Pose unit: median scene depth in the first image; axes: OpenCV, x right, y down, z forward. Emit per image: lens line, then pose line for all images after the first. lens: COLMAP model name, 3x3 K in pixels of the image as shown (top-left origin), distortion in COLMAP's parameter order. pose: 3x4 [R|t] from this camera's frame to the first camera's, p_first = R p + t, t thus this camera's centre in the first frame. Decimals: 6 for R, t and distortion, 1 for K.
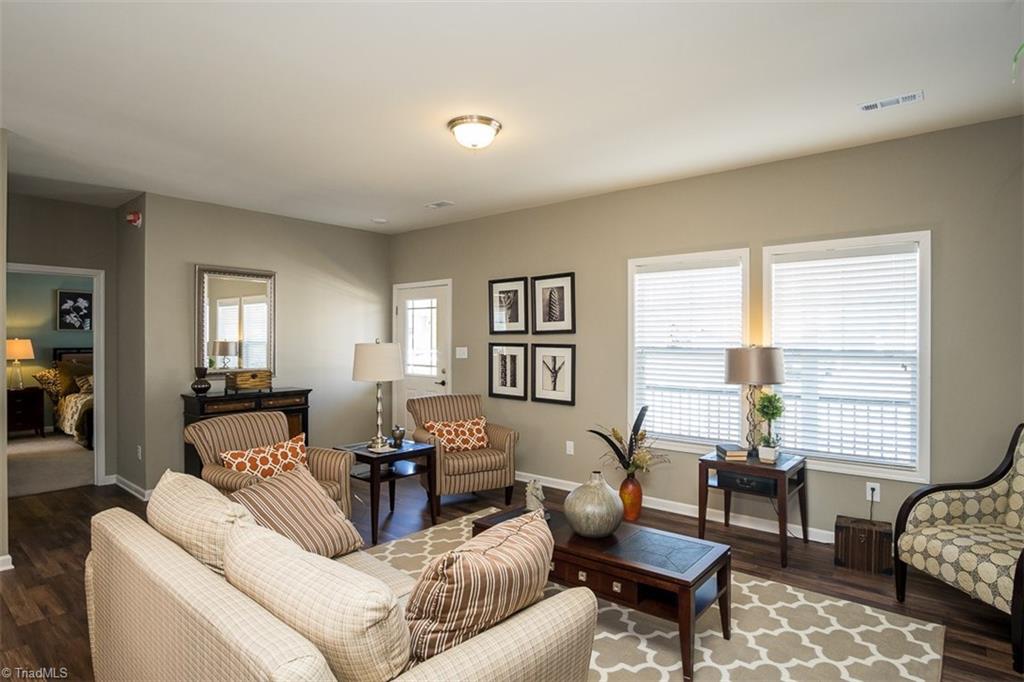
lens RADIAL K [[545.6, 0, 513.4], [0, 545.6, 340.8], [0, 0, 1]] dist [-0.035742, 0.010101]
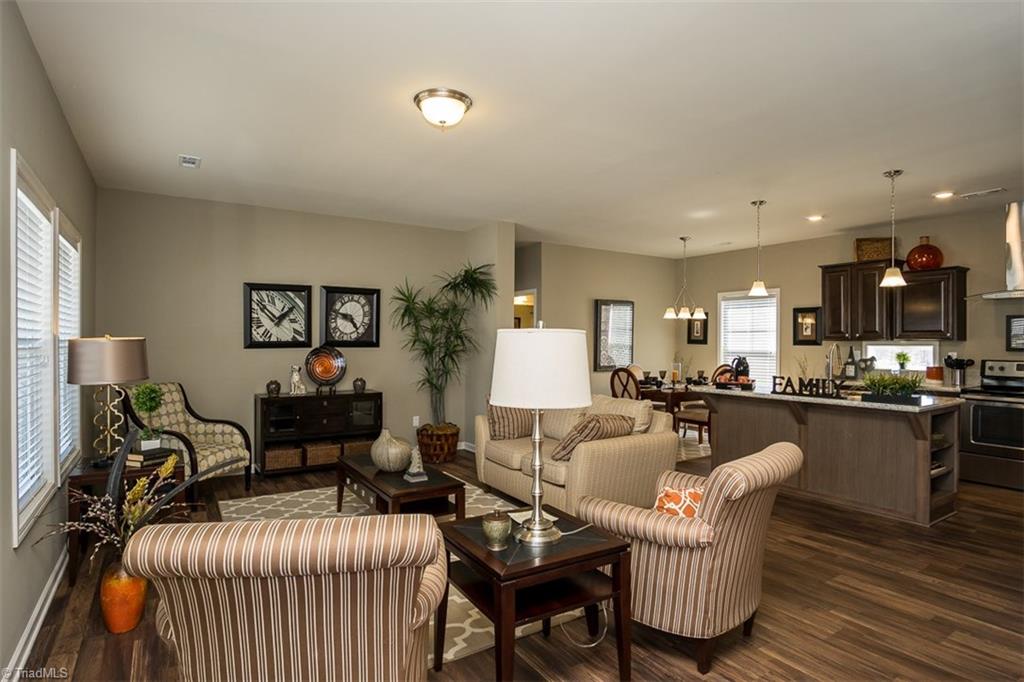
lens RADIAL K [[545.6, 0, 513.4], [0, 545.6, 340.8], [0, 0, 1]] dist [-0.035742, 0.010101]
pose [[-0.956092, -0.004013, 0.293038, -0.298458], [-0.003537, 0.999991, 0.002156, 0.009693], [-0.293044, 0.001025, -0.956098, 1.203741]]
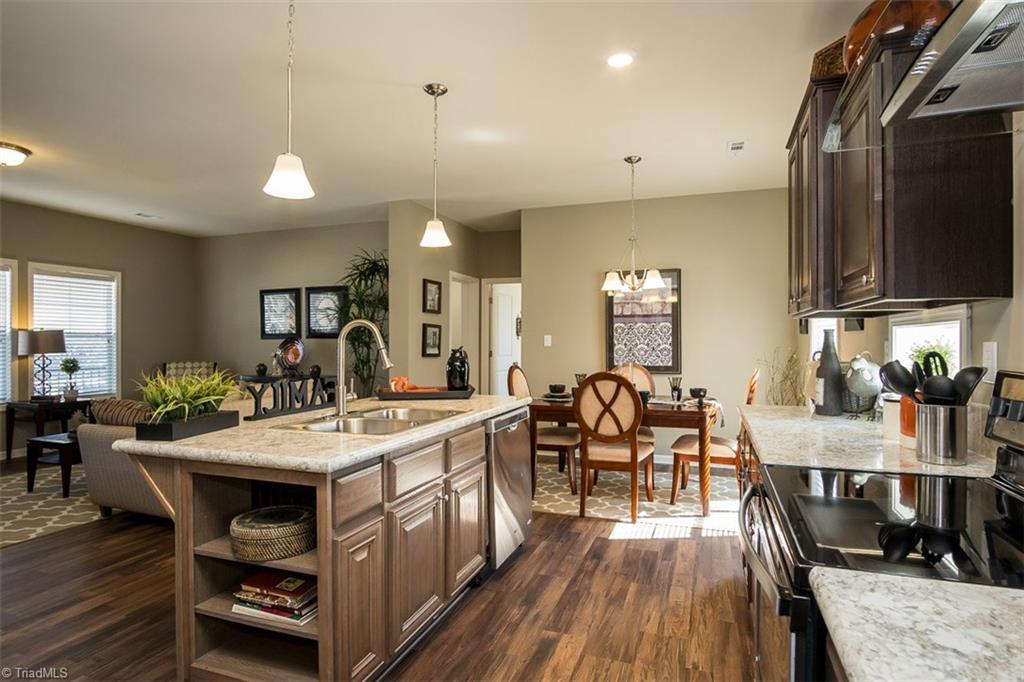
lens RADIAL K [[545.6, 0, 513.4], [0, 545.6, 340.8], [0, 0, 1]] dist [-0.035742, 0.010101]
pose [[-0.344696, -0.001297, 0.938713, -1.051401], [0.001793, 0.999996, 0.002040, 0.031264], [-0.938713, 0.002387, -0.344693, 0.208555]]
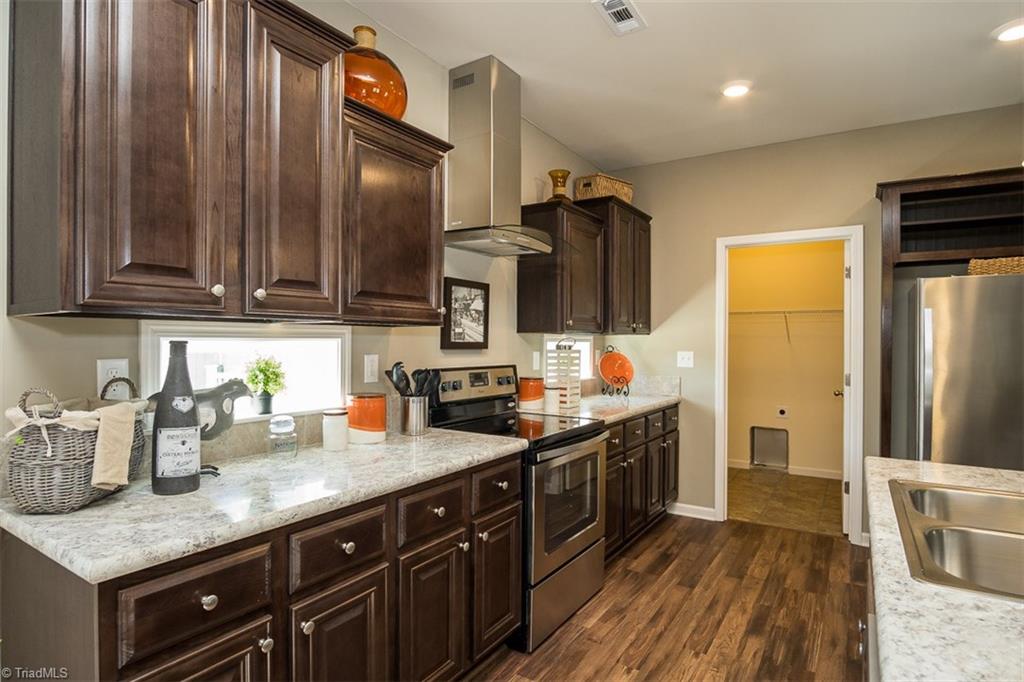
lens RADIAL K [[545.6, 0, 513.4], [0, 545.6, 340.8], [0, 0, 1]] dist [-0.035742, 0.010101]
pose [[0.124823, -0.004117, -0.992170, -0.383255], [-0.004726, 0.999978, -0.004743, 0.022926], [0.992168, 0.005281, 0.124801, -0.095069]]
